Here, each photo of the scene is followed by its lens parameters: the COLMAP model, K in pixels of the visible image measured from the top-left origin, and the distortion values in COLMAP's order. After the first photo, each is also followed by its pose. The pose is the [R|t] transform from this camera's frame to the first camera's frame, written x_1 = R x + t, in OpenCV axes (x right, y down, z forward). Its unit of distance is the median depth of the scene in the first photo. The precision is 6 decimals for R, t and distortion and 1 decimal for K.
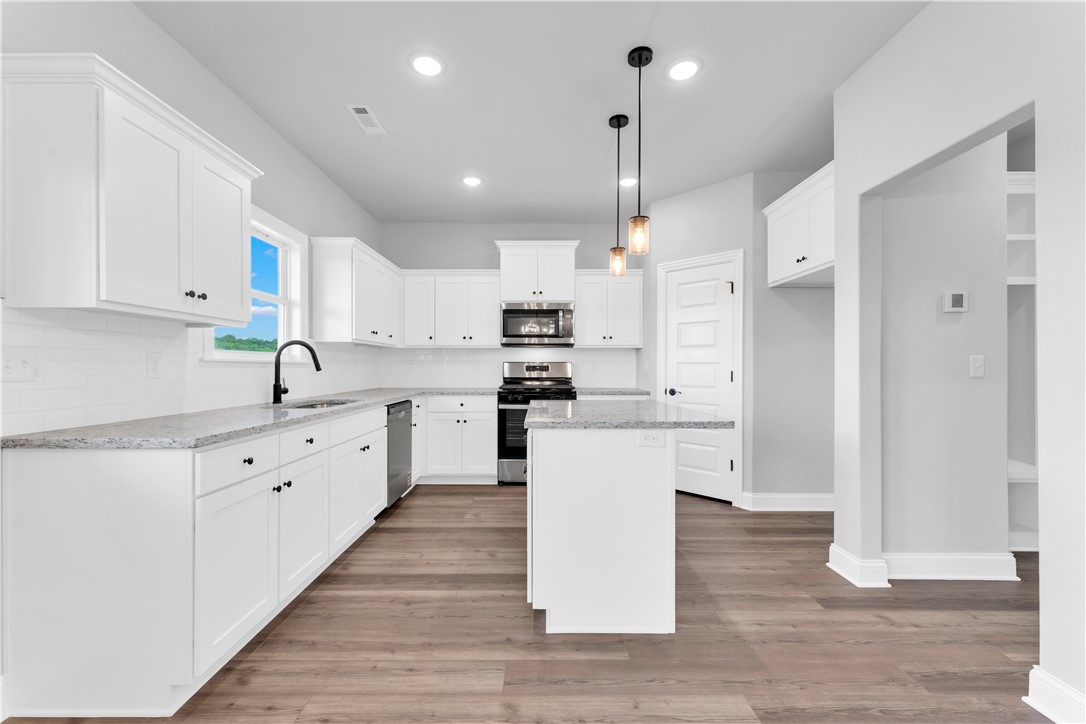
lens RADIAL K [[443.6, 0, 542.9], [0, 443.6, 365.1], [0, 0, 1]] dist [0.003352, 0.000210]
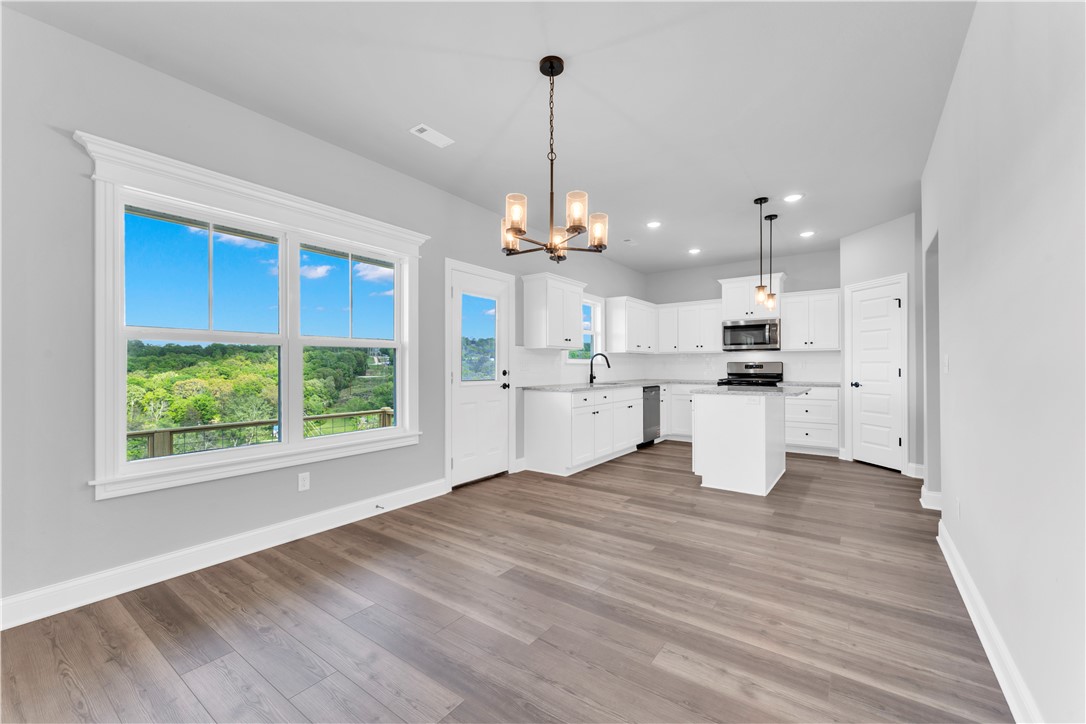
lens RADIAL K [[443.6, 0, 541.7], [0, 443.6, 364.8], [0, 0, 1]] dist [0.003352, 0.000210]
pose [[0.808509, -0.004429, -0.588467, 0.344345], [0.005050, 0.999987, -0.000589, -0.001344], [0.588462, -0.002496, 0.808521, -0.644229]]
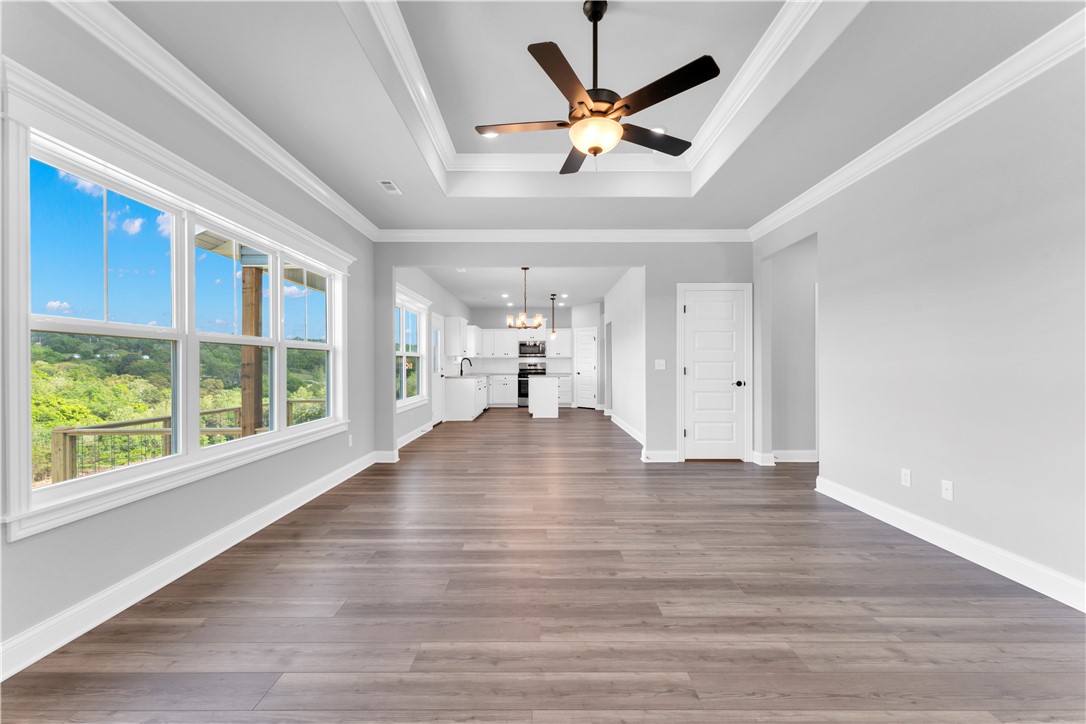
lens RADIAL K [[443.6, 0, 547.2], [0, 443.6, 363.2], [0, 0, 1]] dist [0.003352, 0.000210]
pose [[0.999938, -0.004824, 0.010071, 0.063433], [0.004813, 0.999988, 0.001070, -0.009793], [-0.010076, -0.001022, 0.999949, -2.075898]]
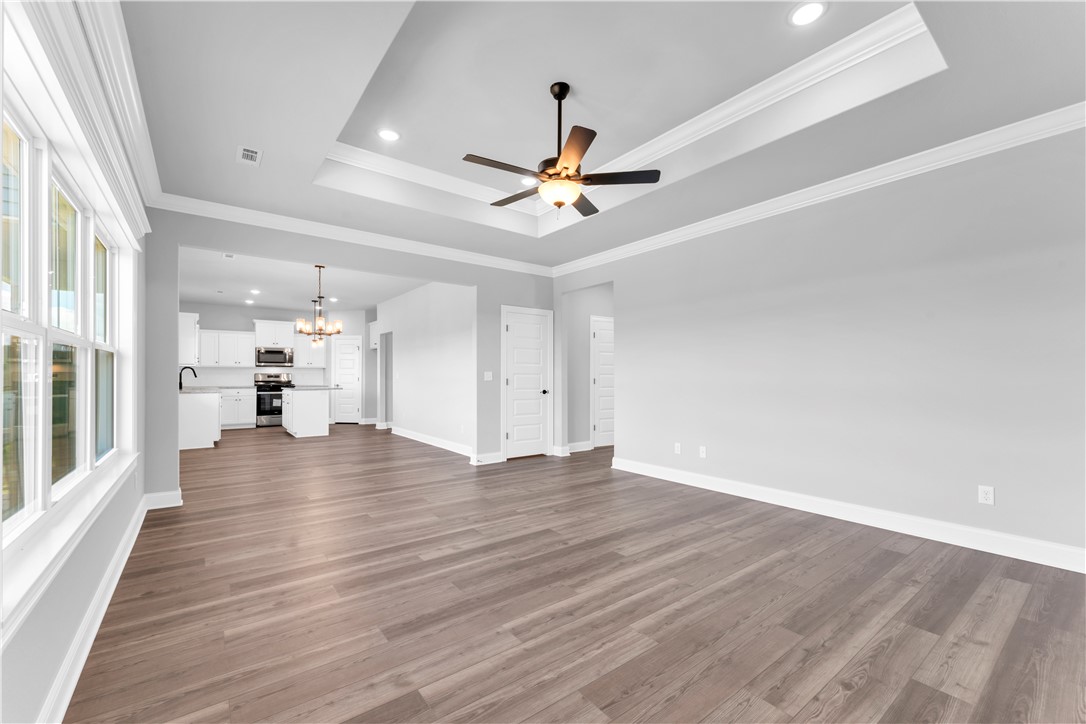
lens RADIAL K [[443.6, 0, 553.2], [0, 443.6, 379.9], [0, 0, 1]] dist [0.003352, 0.000210]
pose [[0.786324, -0.007441, 0.617769, -0.365957], [-0.002136, 0.999889, 0.014763, -0.014491], [-0.617810, -0.012928, 0.786221, -2.053303]]
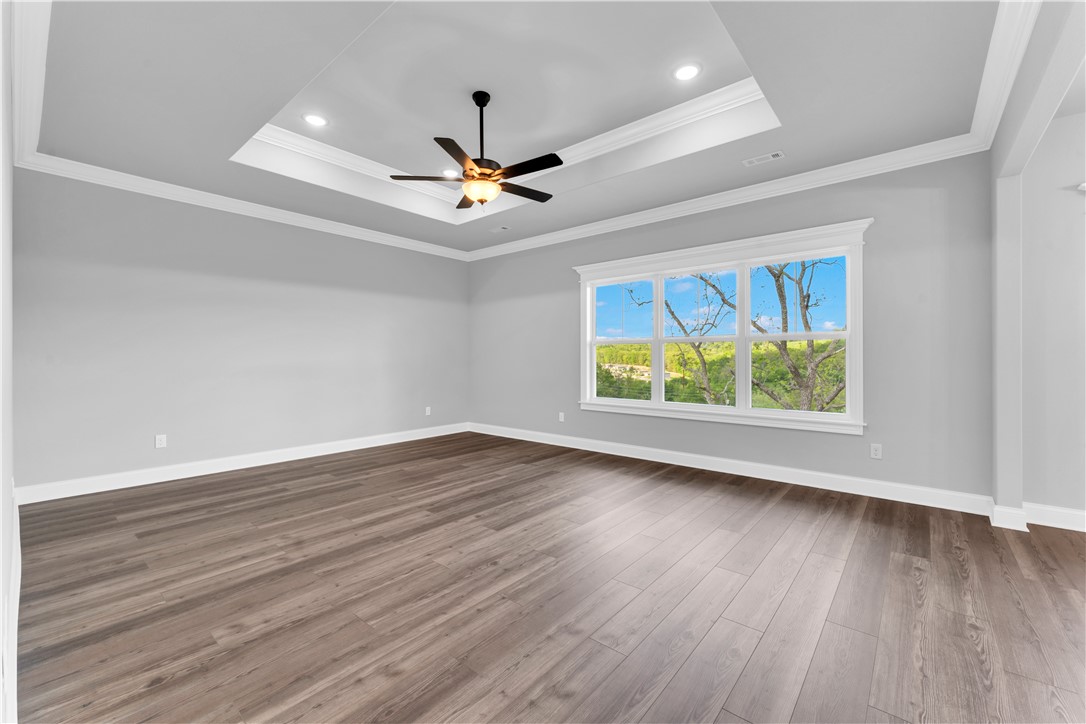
lens RADIAL K [[443.6, 0, 544.5], [0, 443.6, 364.5], [0, 0, 1]] dist [0.003352, 0.000210]
pose [[-0.651244, 0.012680, -0.758762, 0.737584], [0.006301, 0.999916, 0.011302, -0.001290], [0.758842, 0.002579, -0.651269, -0.749980]]
